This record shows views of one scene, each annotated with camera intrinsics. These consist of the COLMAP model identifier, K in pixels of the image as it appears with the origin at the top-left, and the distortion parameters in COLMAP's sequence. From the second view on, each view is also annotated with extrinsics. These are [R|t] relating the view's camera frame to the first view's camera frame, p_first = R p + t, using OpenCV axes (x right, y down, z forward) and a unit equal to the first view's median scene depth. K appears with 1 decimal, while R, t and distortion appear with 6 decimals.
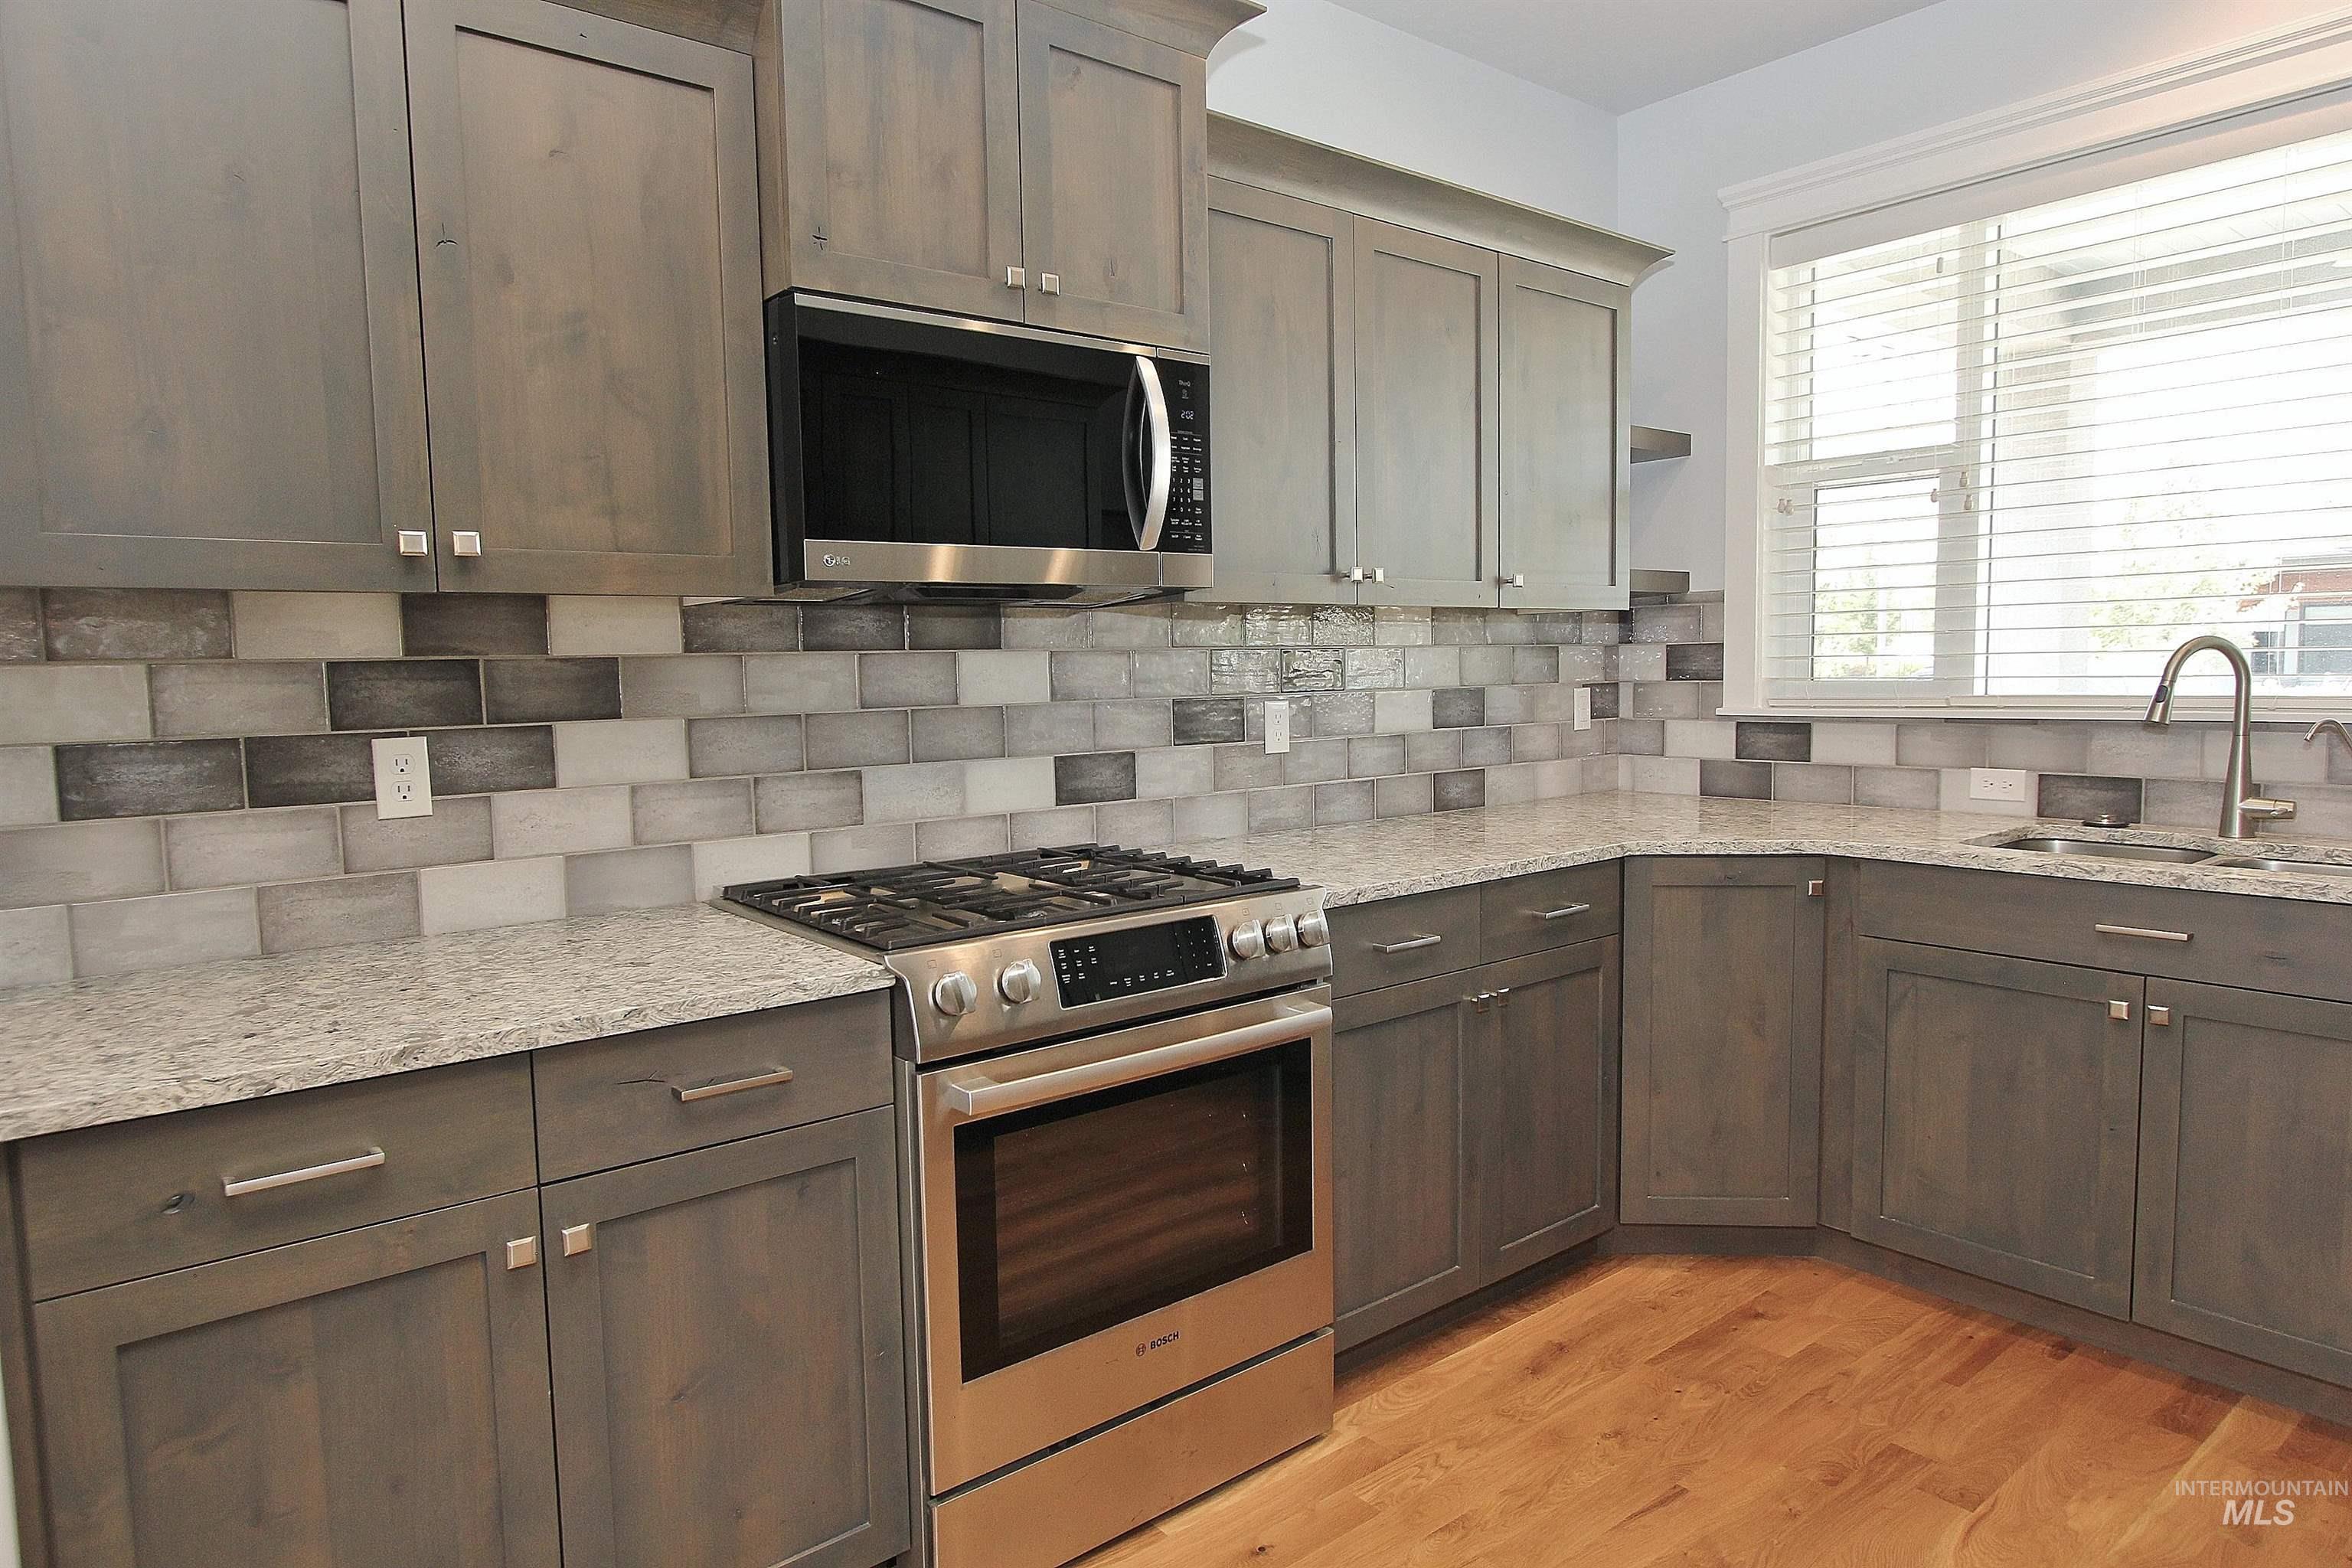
lens RADIAL K [[1400.0, 0, 1176.0], [0, 1400.0, 784.0], [0, 0, 1]] dist [-0.022560, 0.012124]
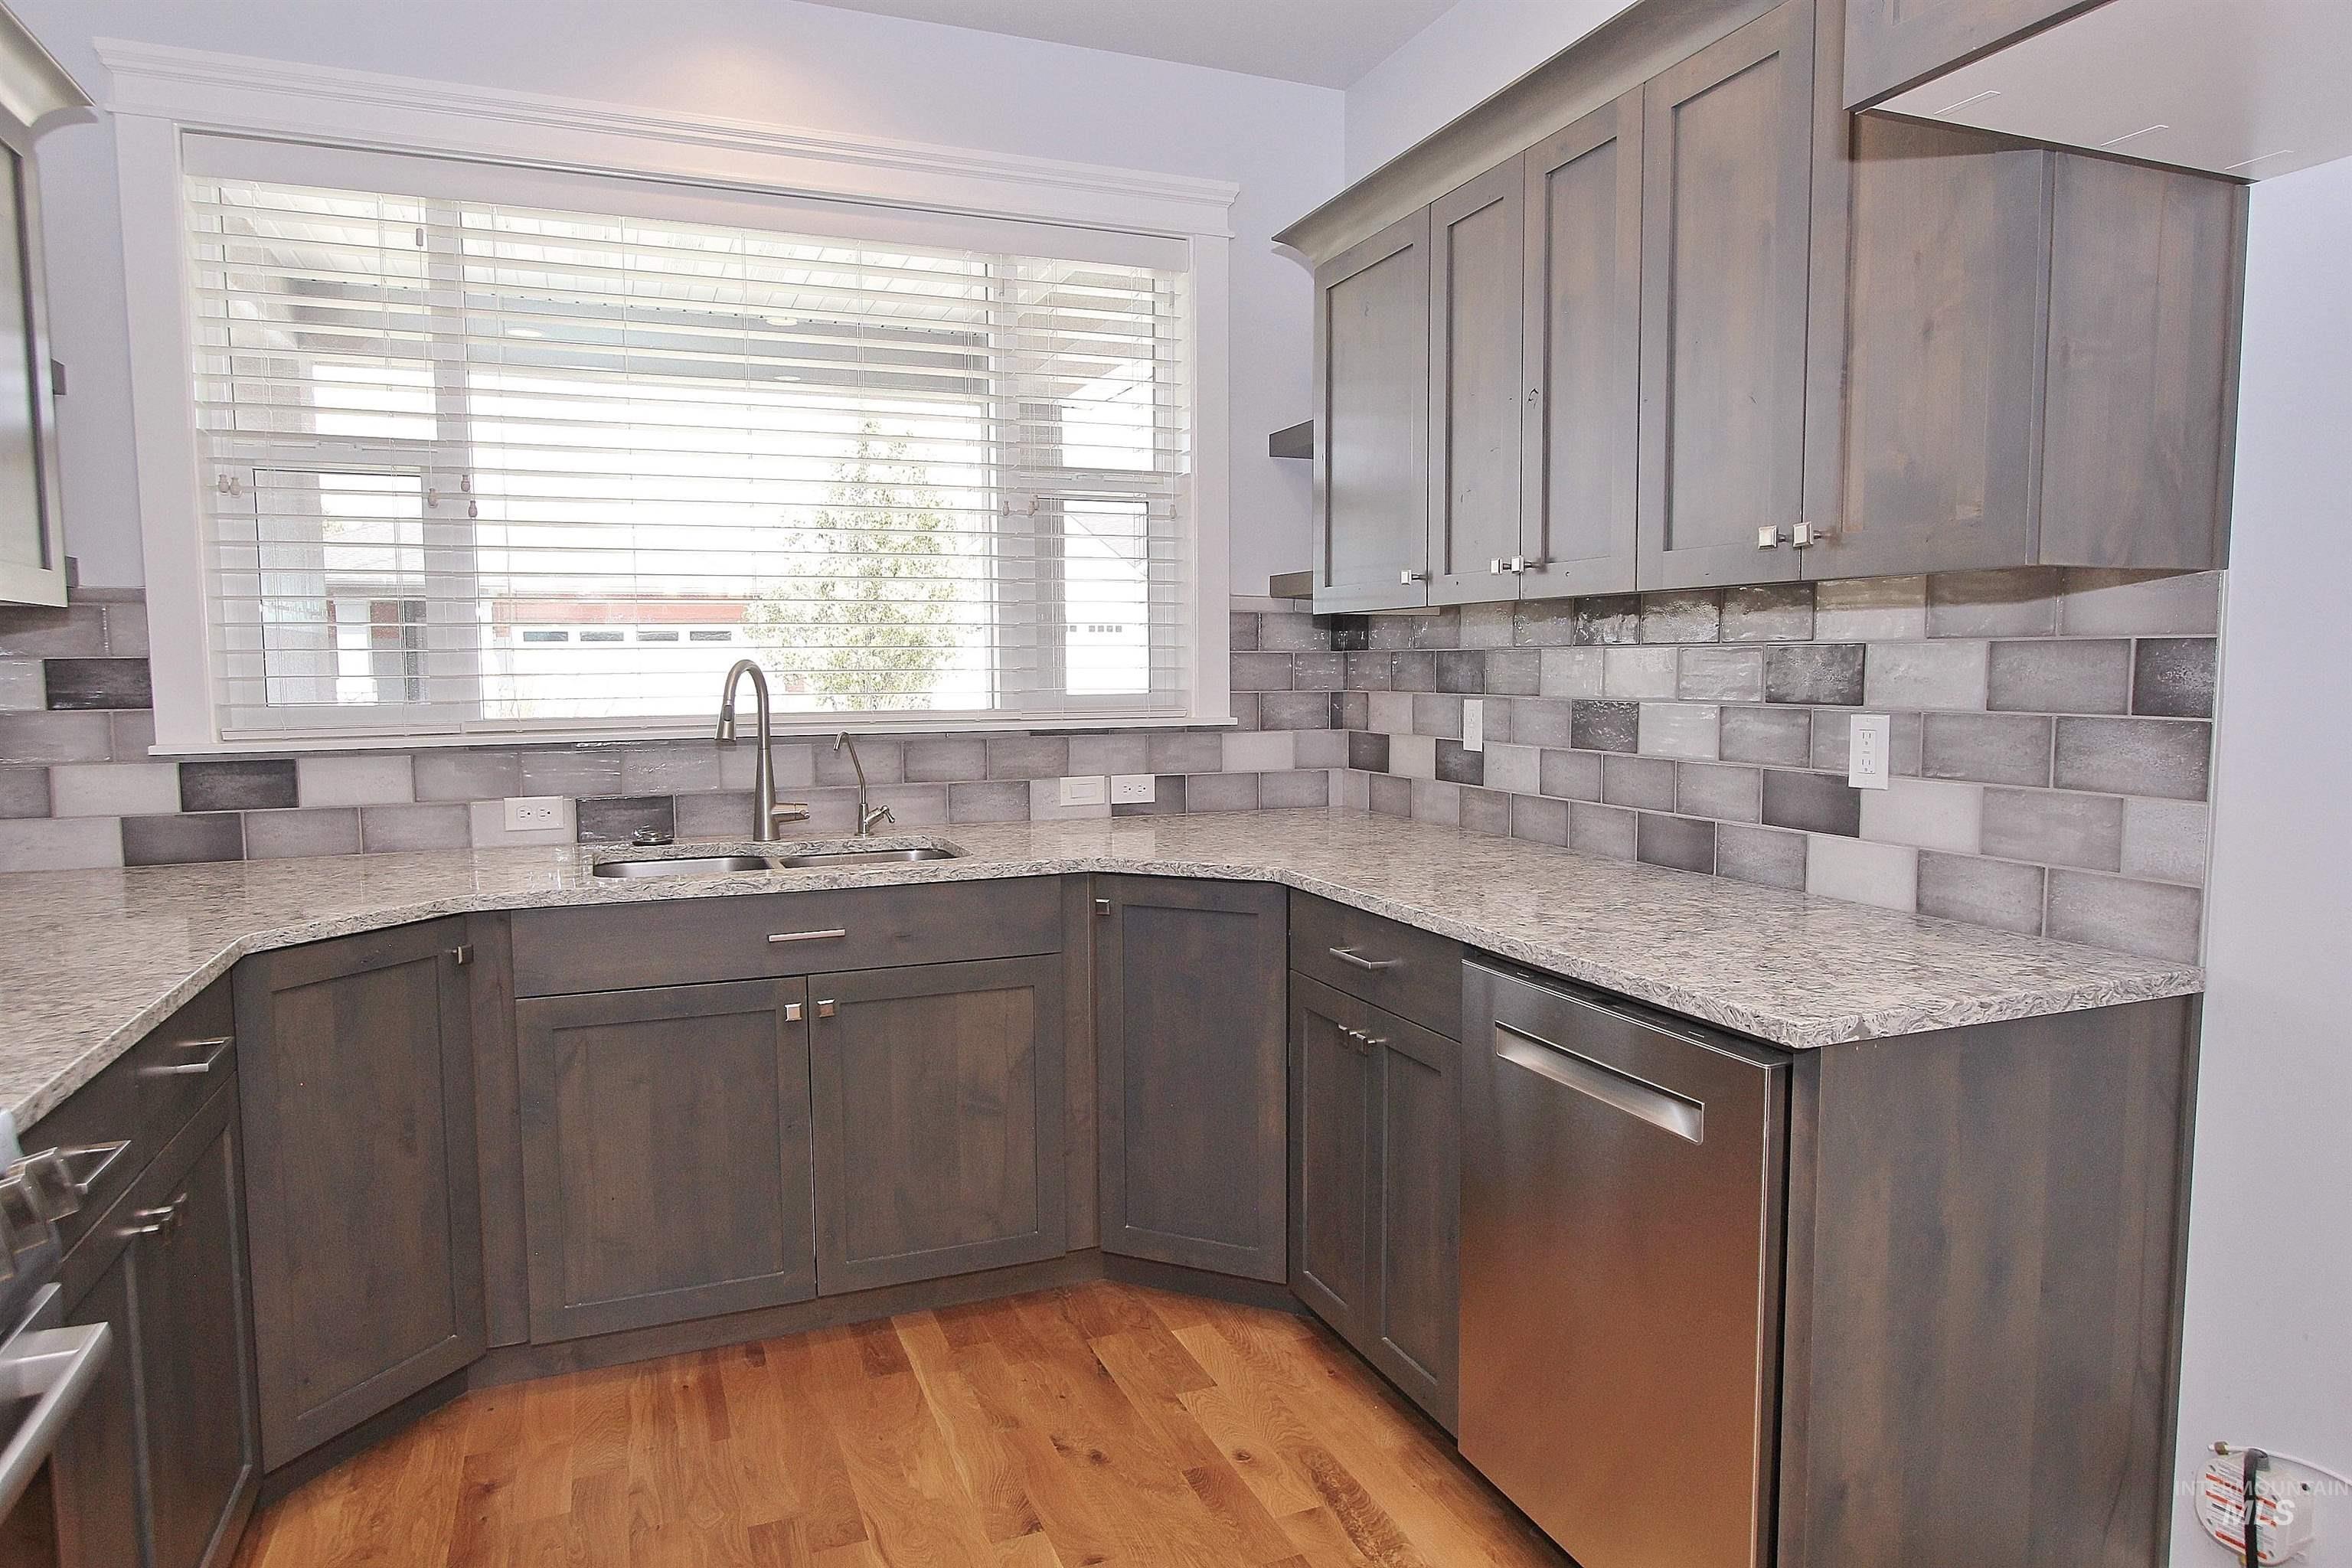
lens RADIAL K [[1400.0, 0, 1176.0], [0, 1400.0, 784.0], [0, 0, 1]] dist [-0.022560, 0.012124]
pose [[0.294238, -0.065523, 0.953484, -0.197807], [0.083075, 0.995625, 0.042783, -0.026077], [-0.952115, 0.066622, 0.298394, 0.333178]]
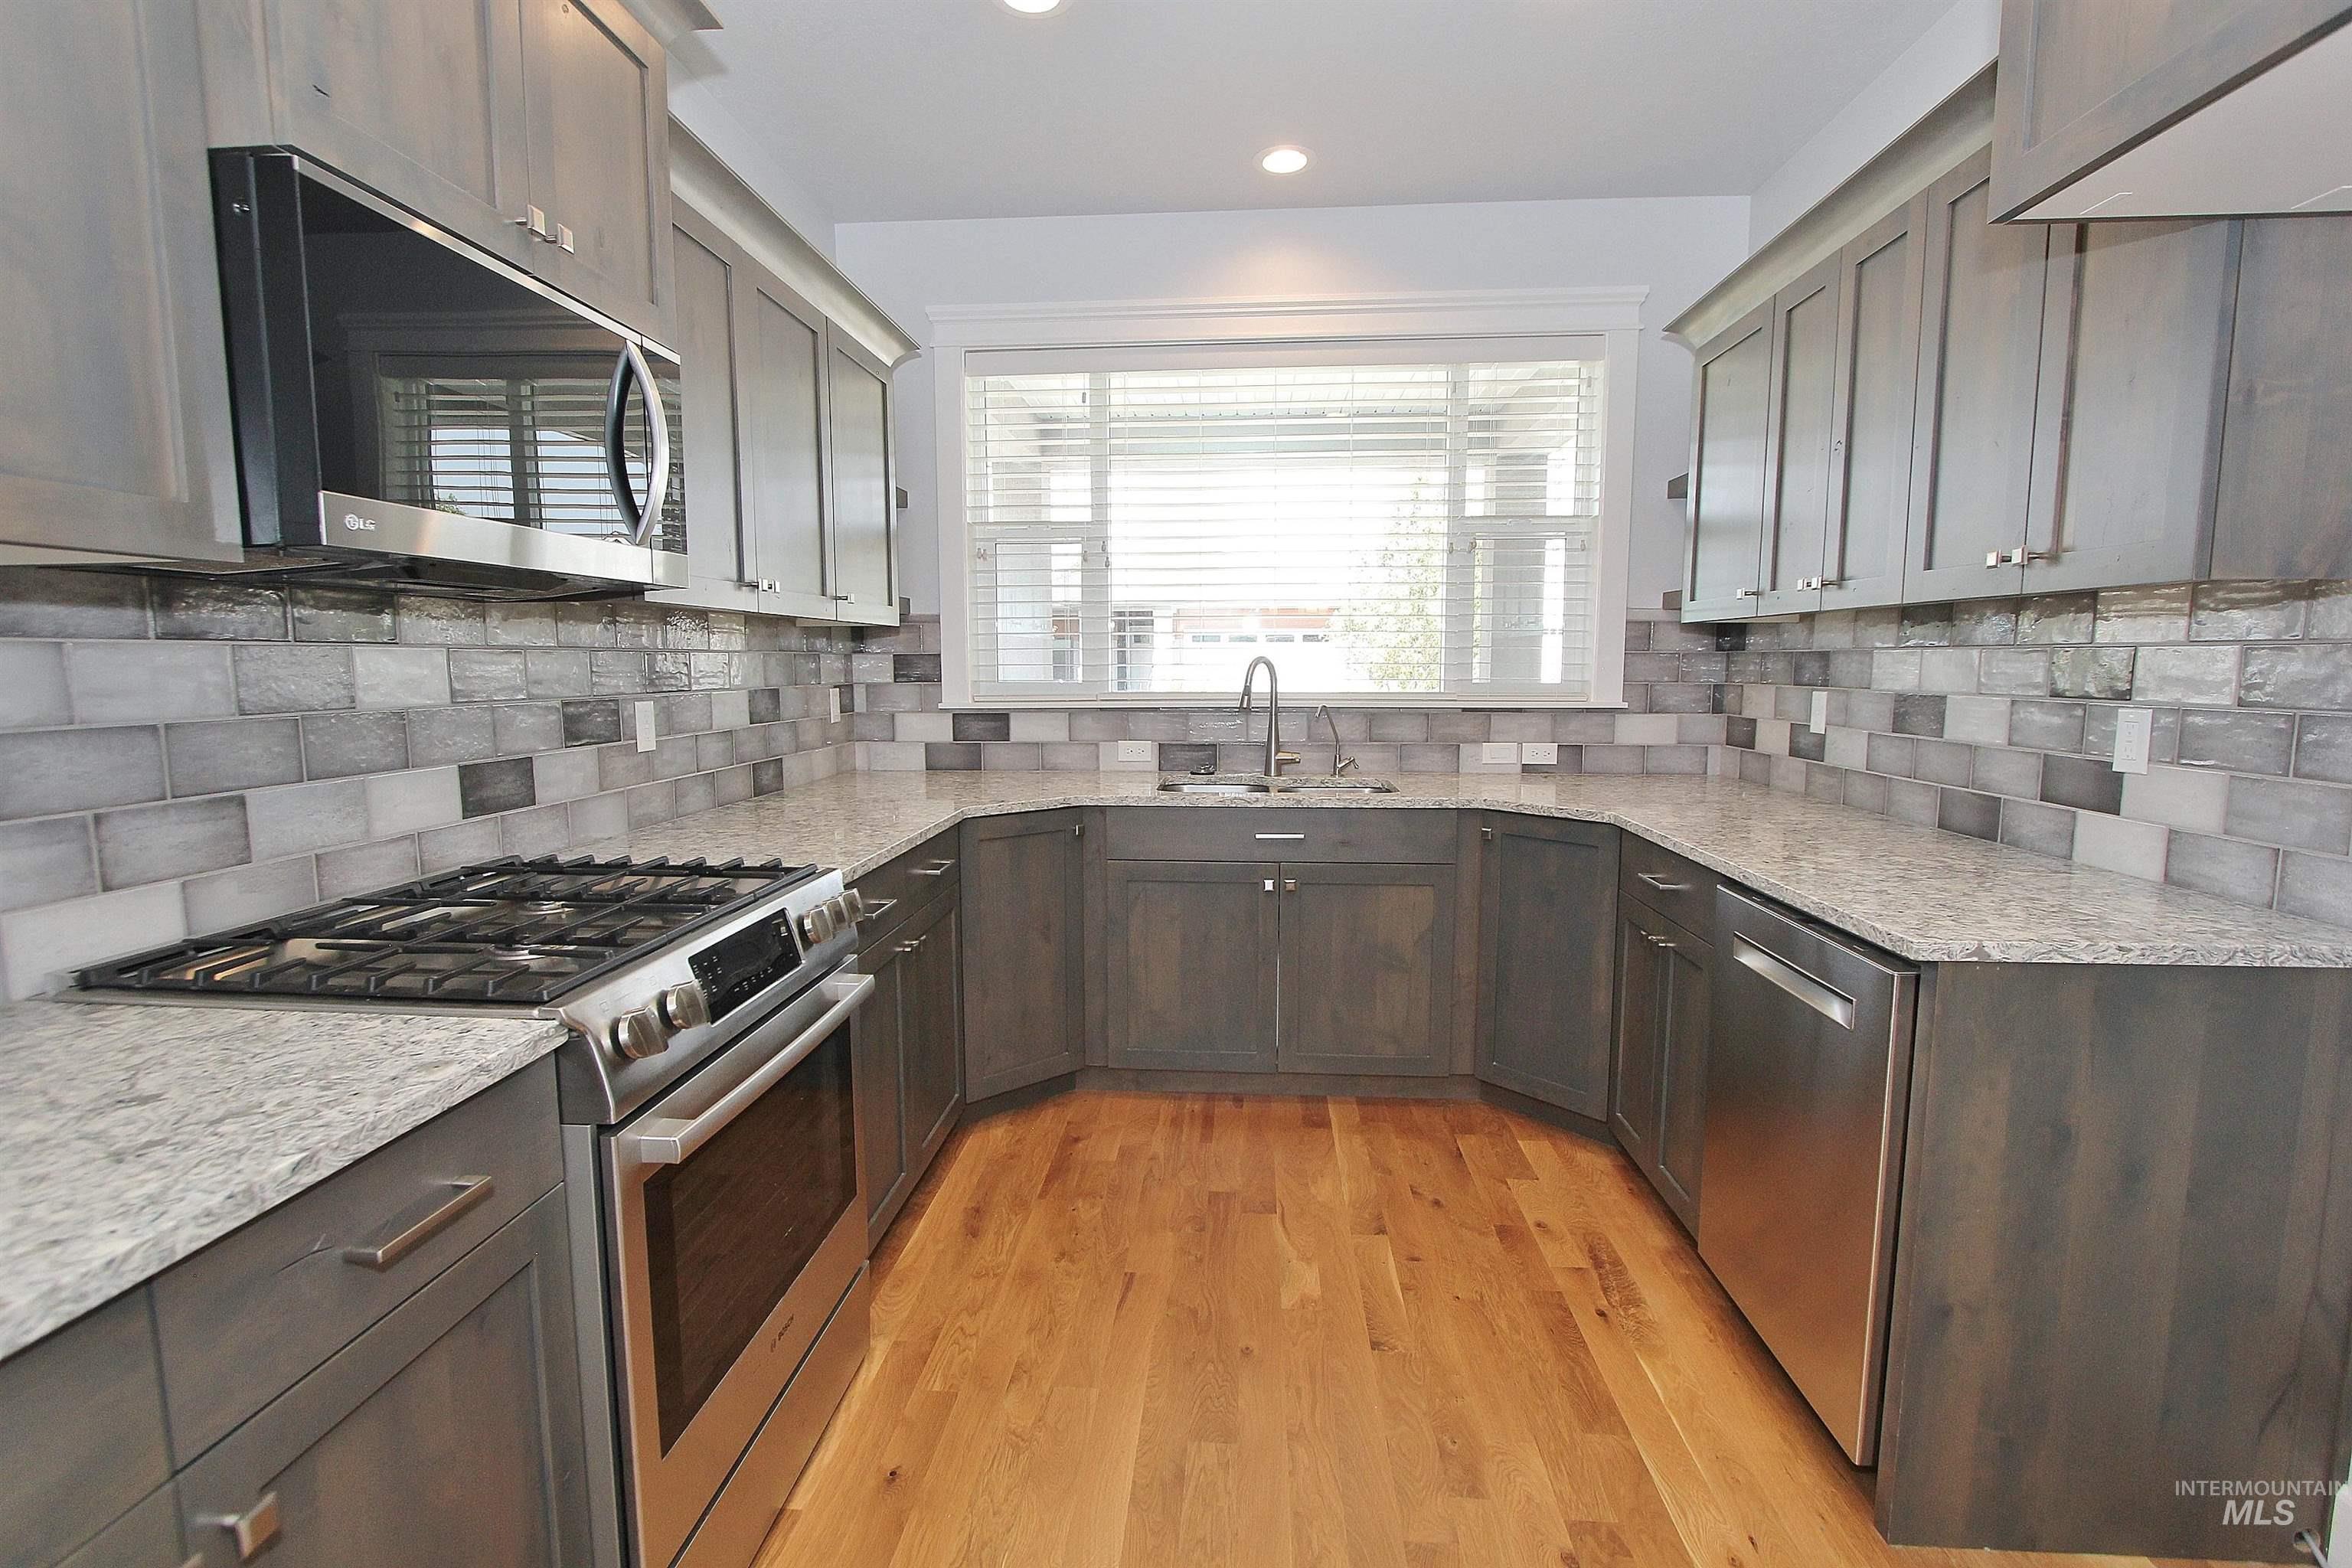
lens RADIAL K [[1071.2, 0, 1176.0], [0, 1071.2, 784.0], [0, 0, 1]] dist [-0.018376, 0.000776]
pose [[0.684510, -0.065675, 0.726039, -0.252074], [0.051529, 0.997802, 0.041677, -0.011315], [-0.727180, 0.008884, 0.686389, 0.181915]]
